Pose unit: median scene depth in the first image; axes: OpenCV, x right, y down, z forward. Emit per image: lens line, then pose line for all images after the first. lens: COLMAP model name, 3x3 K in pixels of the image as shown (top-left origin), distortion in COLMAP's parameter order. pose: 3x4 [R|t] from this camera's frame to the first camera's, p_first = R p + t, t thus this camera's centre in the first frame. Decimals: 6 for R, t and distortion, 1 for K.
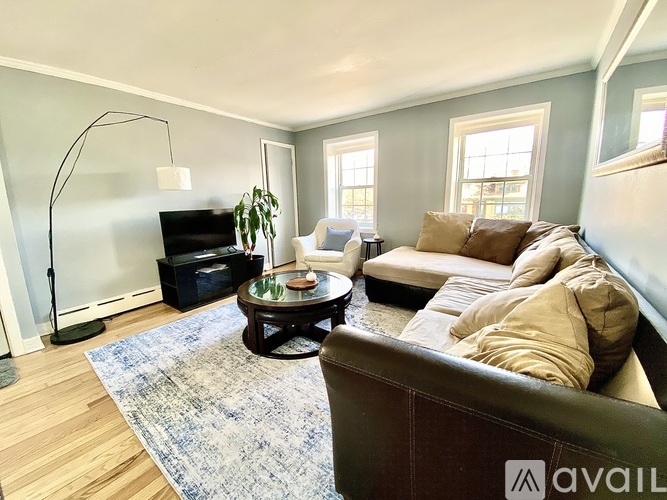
lens RADIAL K [[270.9, 0, 333.8], [0, 270.9, 250.0], [0, 0, 1]] dist [0.013084, -0.017221]
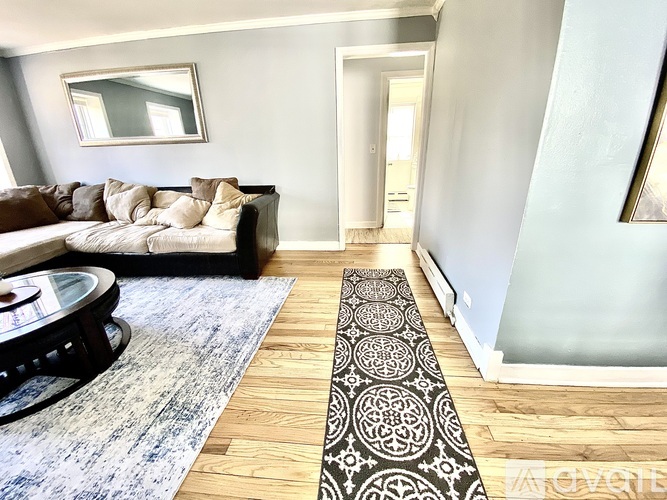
lens RADIAL K [[270.9, 0, 333.8], [0, 270.9, 250.0], [0, 0, 1]] dist [0.013084, -0.017221]
pose [[-0.506124, -0.265009, 0.820737, -0.788097], [0.203319, 0.888139, 0.412153, -0.064989], [-0.838153, 0.375472, -0.395627, 0.445390]]
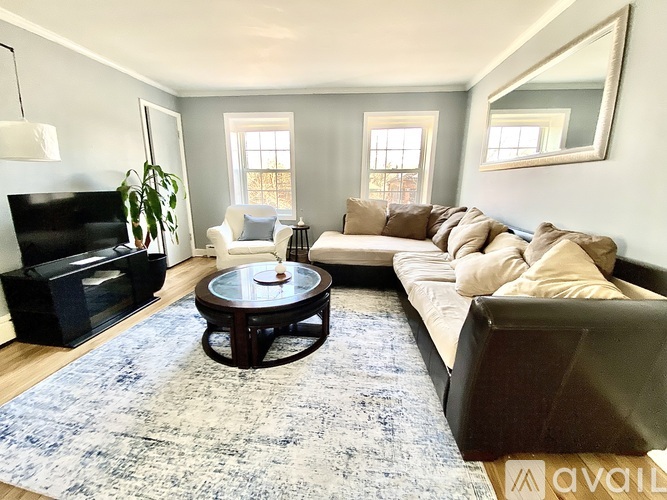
lens RADIAL K [[270.9, 0, 333.8], [0, 270.9, 250.0], [0, 0, 1]] dist [0.013084, -0.017221]
pose [[0.860352, -0.090770, 0.501553, -0.301667], [0.070448, 0.995747, 0.059364, -0.002170], [-0.504808, -0.015741, 0.863088, 0.114561]]
